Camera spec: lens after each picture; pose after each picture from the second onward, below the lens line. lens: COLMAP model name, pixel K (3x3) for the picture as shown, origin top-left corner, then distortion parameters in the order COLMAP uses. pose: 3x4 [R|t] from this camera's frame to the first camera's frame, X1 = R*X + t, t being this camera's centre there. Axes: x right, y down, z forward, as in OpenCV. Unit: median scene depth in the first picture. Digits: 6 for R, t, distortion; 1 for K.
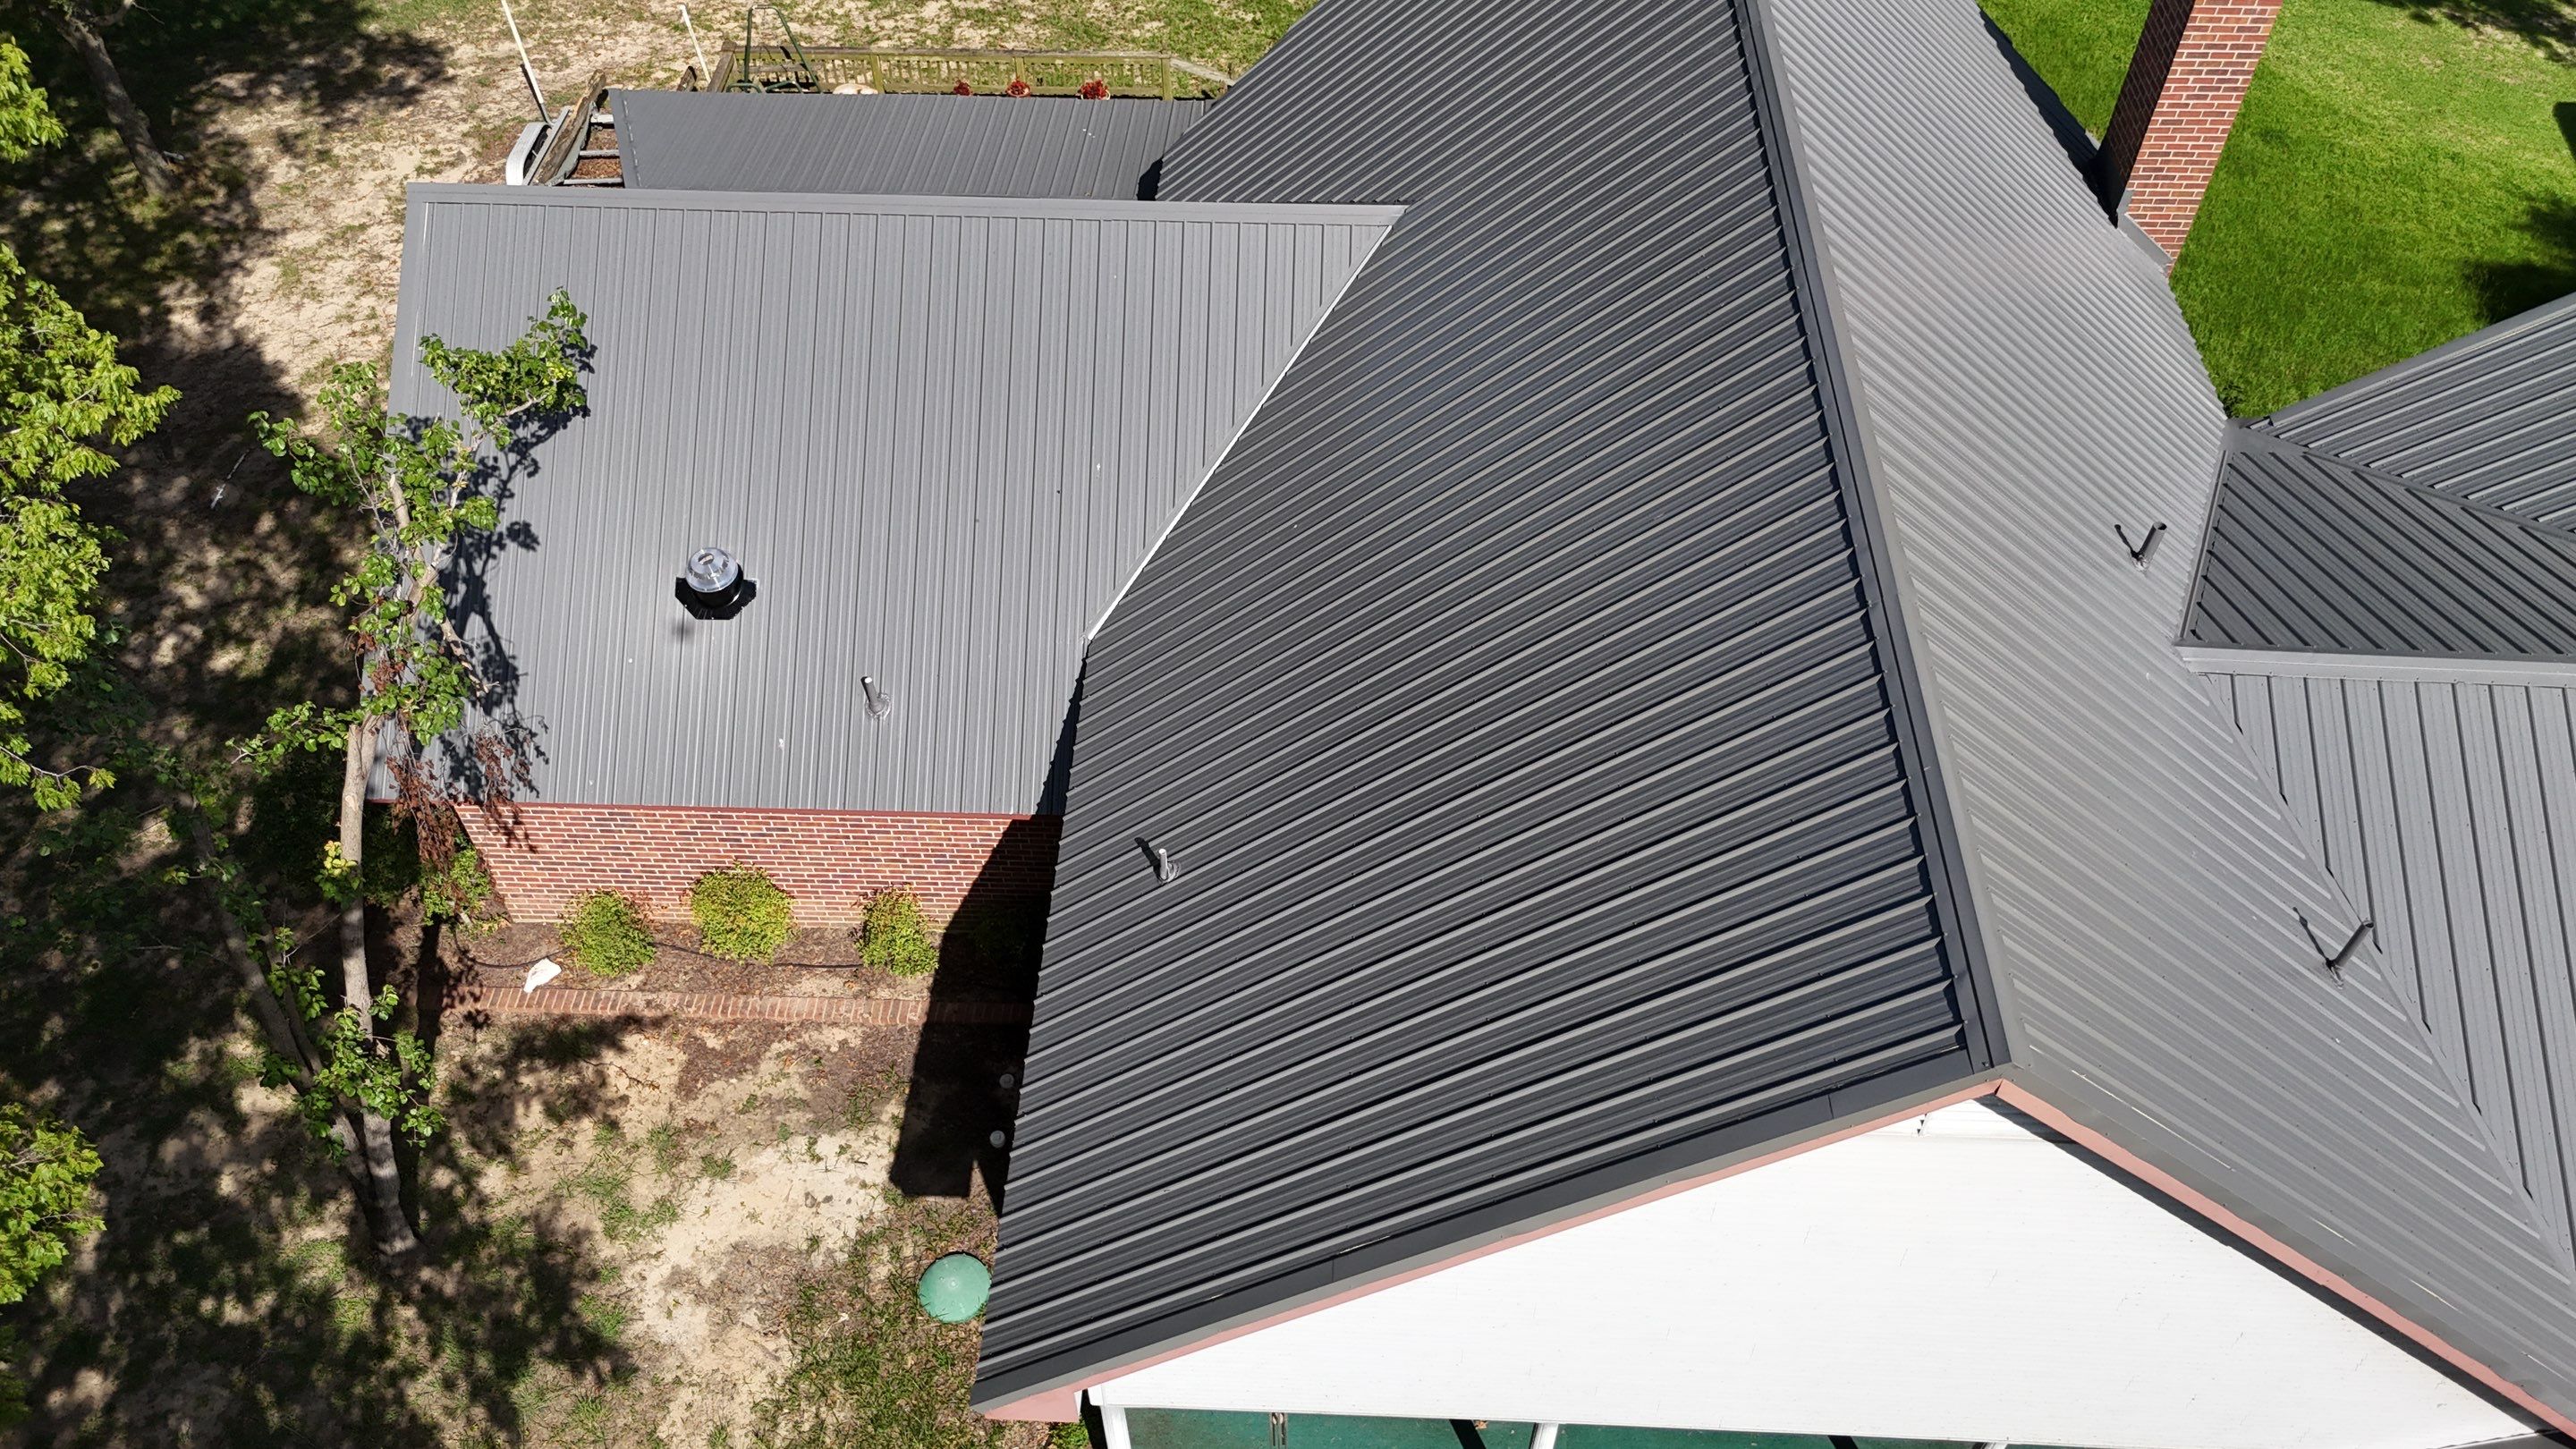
lens RADIAL K [[1941.4, 0, 1294.0], [0, 1941.4, 721.5], [0, 0, 1]] dist [0.073719, 0.000406]
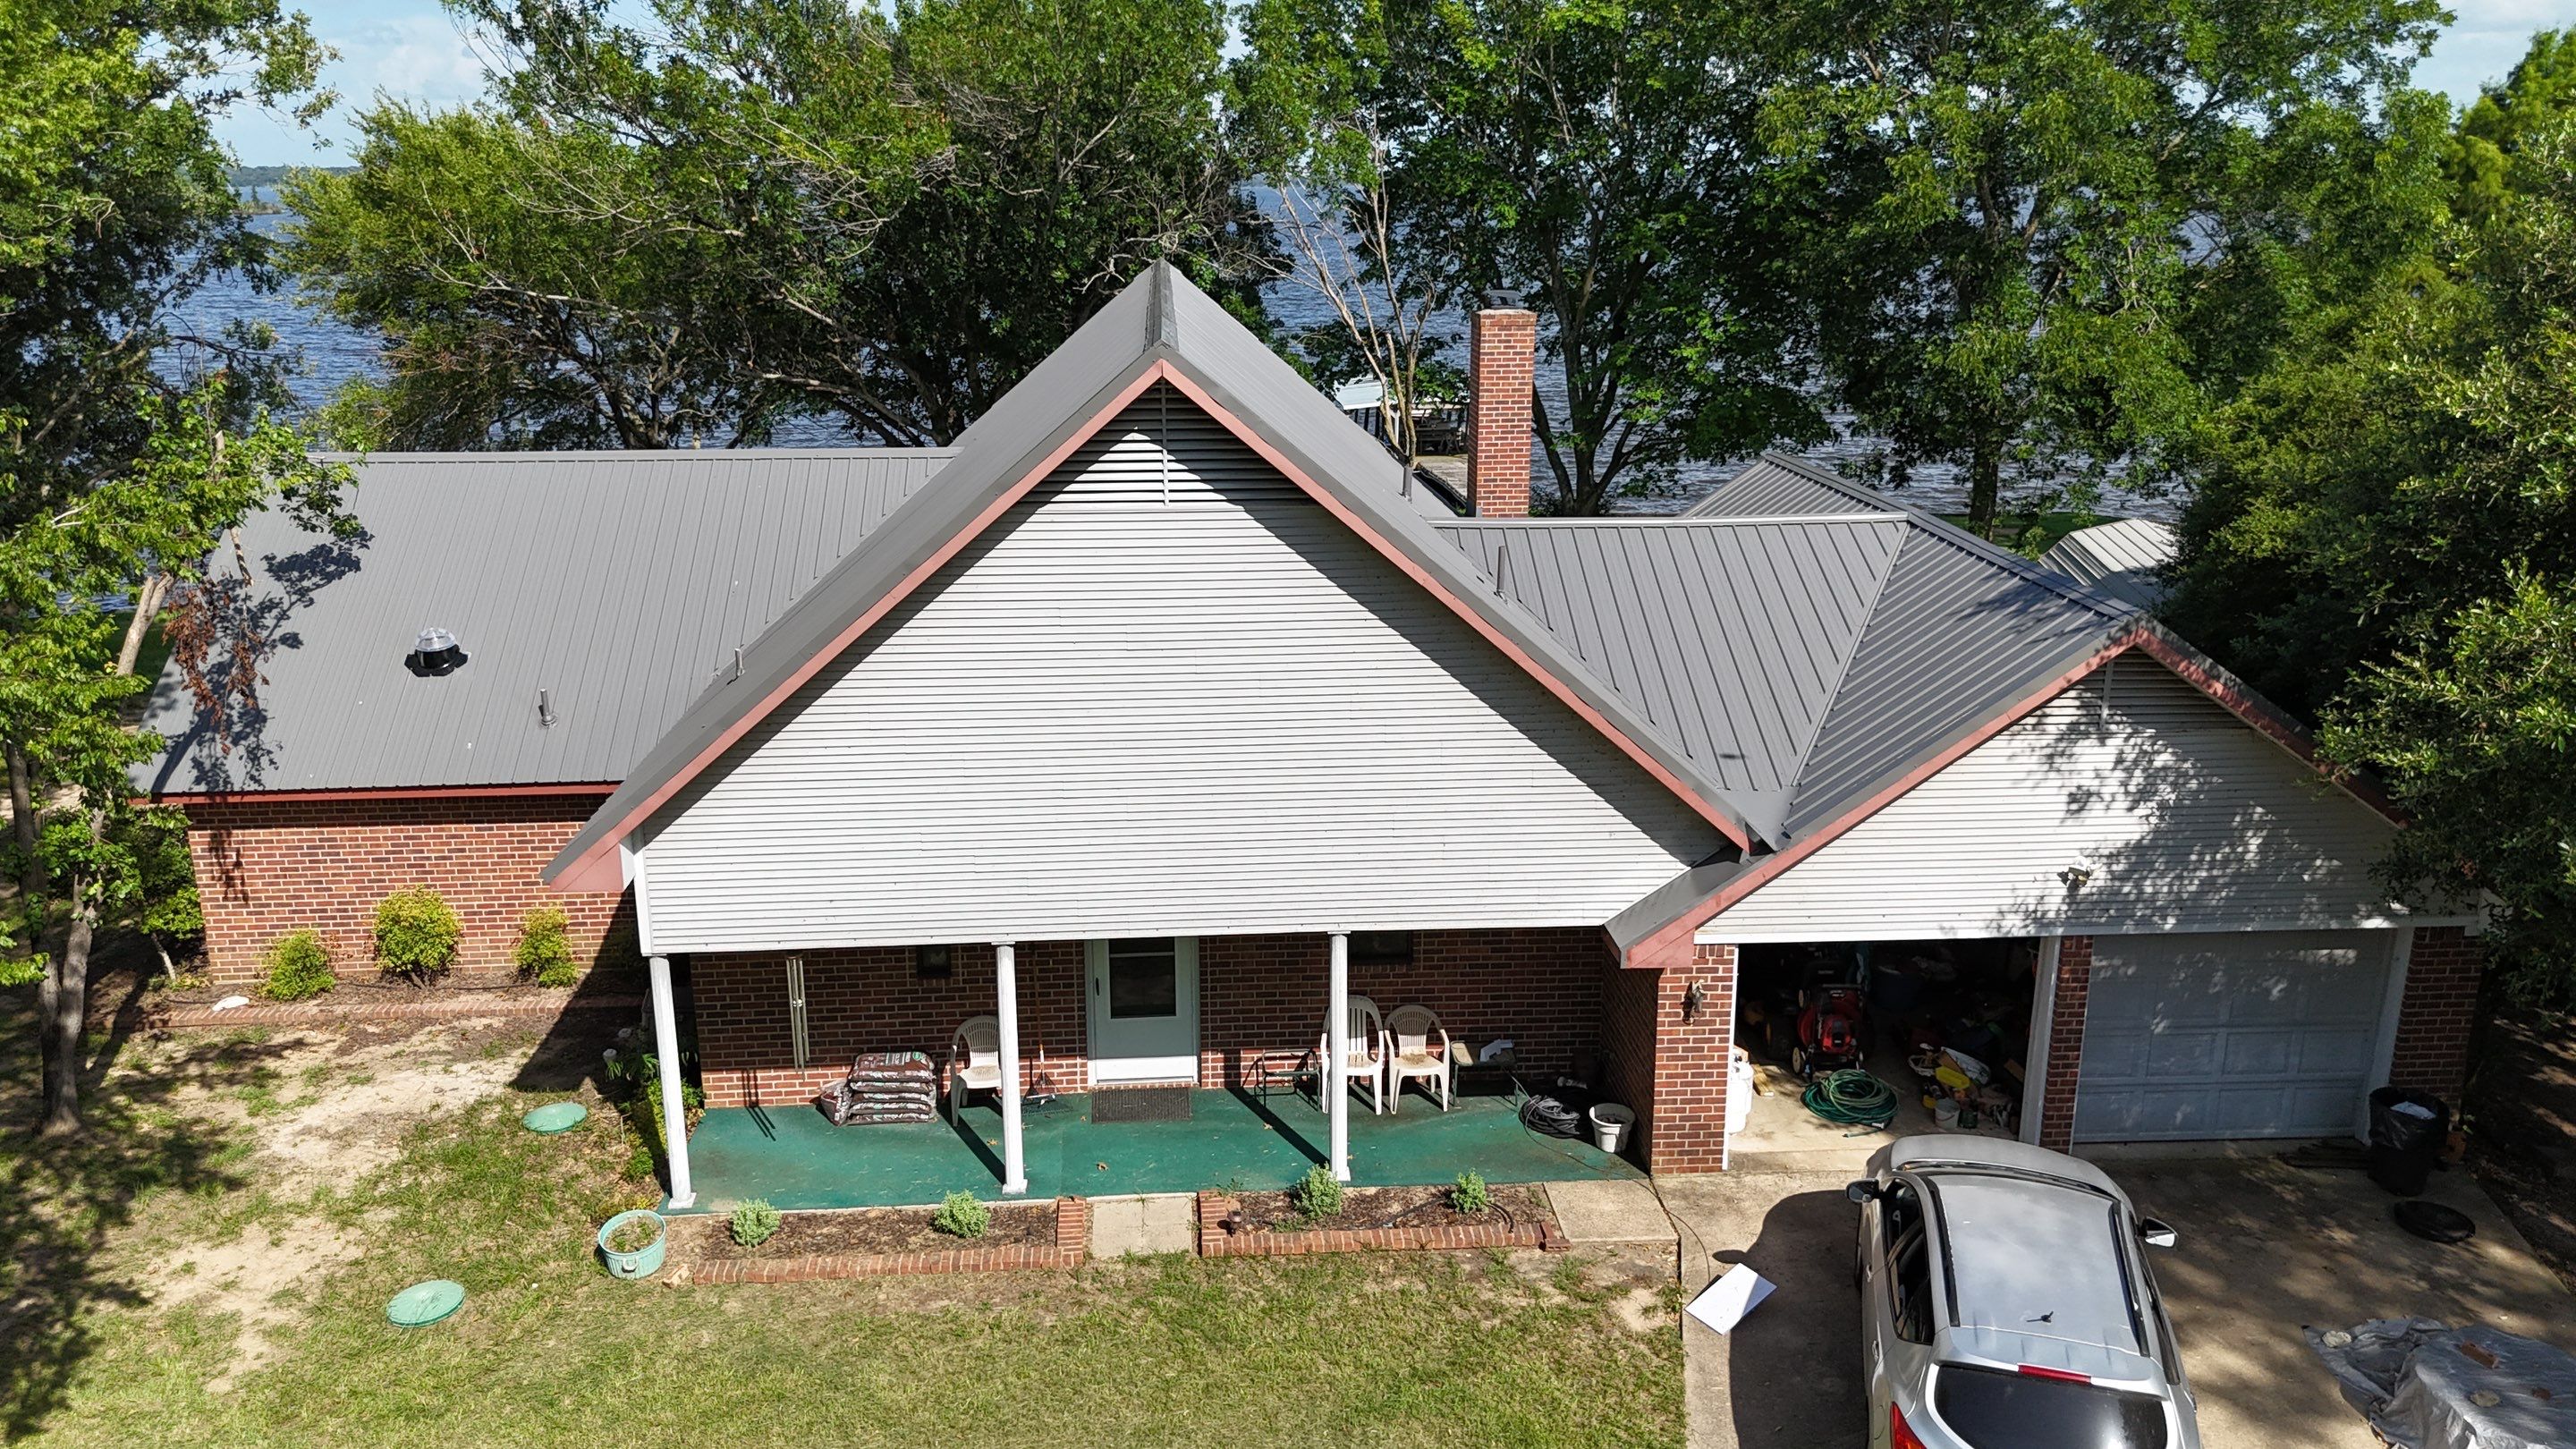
lens RADIAL K [[1907.4, 0, 1288.0], [0, 1907.4, 724.5], [0, 0, 1]] dist [0.052588, -0.004880]
pose [[0.994623, -0.034881, 0.097513, 0.149375], [0.081606, 0.843705, -0.530568, 0.688828], [-0.063765, 0.535673, 0.842014, -0.120700]]
